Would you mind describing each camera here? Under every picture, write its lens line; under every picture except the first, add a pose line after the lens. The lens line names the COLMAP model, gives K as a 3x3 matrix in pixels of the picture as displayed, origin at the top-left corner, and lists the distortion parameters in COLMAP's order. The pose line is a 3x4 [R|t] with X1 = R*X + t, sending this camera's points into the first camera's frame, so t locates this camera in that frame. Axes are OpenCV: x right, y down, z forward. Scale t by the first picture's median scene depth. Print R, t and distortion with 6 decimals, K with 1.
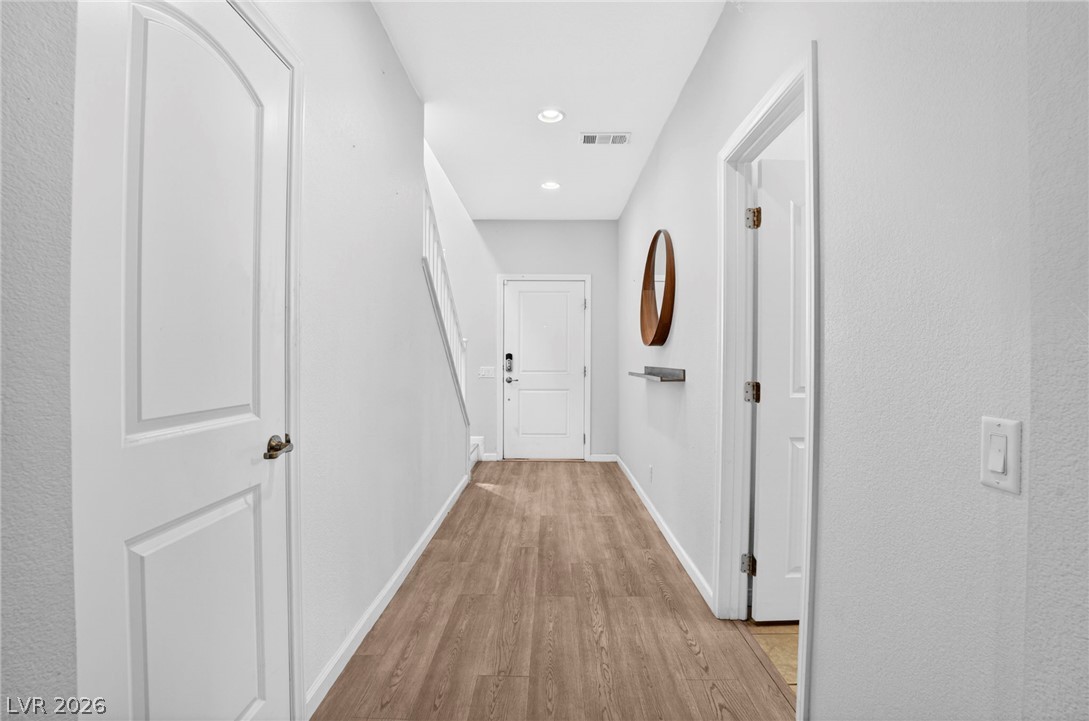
lens RADIAL K [[496.6, 0, 549.4], [0, 496.6, 362.0], [0, 0, 1]] dist [-0.058751, 0.012937]
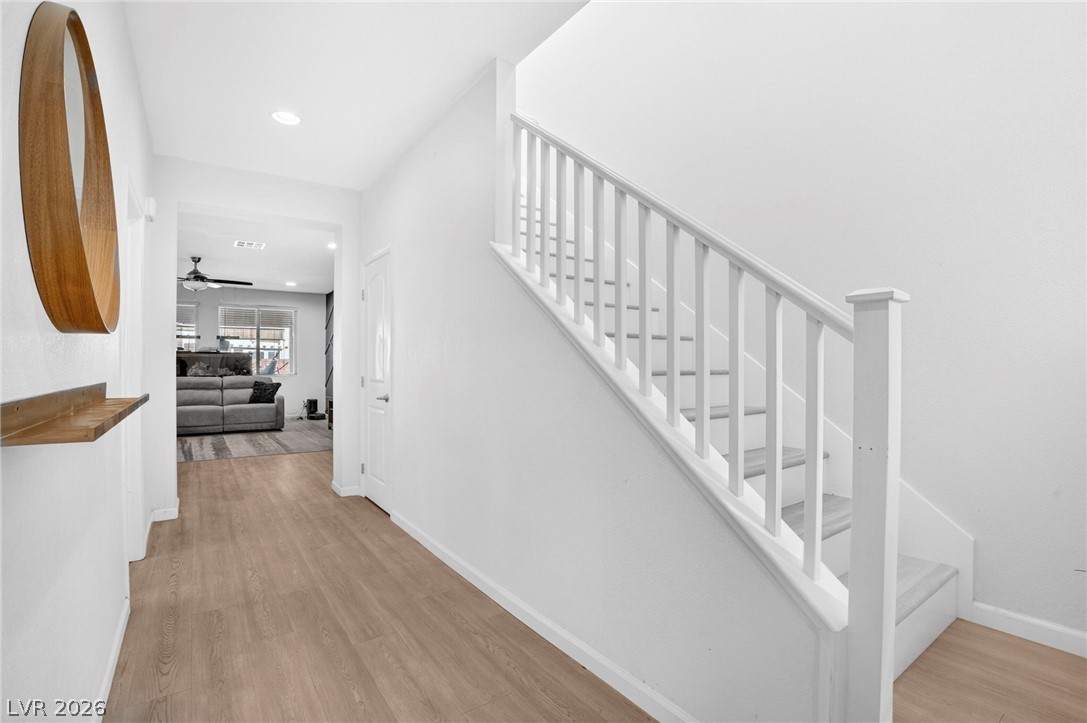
lens RADIAL K [[495.7, 0, 548.4], [0, 495.7, 363.0], [0, 0, 1]] dist [-0.058751, 0.012937]
pose [[-0.804618, -0.011224, -0.593687, 0.186864], [-0.011188, 0.999930, -0.003740, -0.018318], [0.593688, 0.003633, -0.804687, 1.967841]]
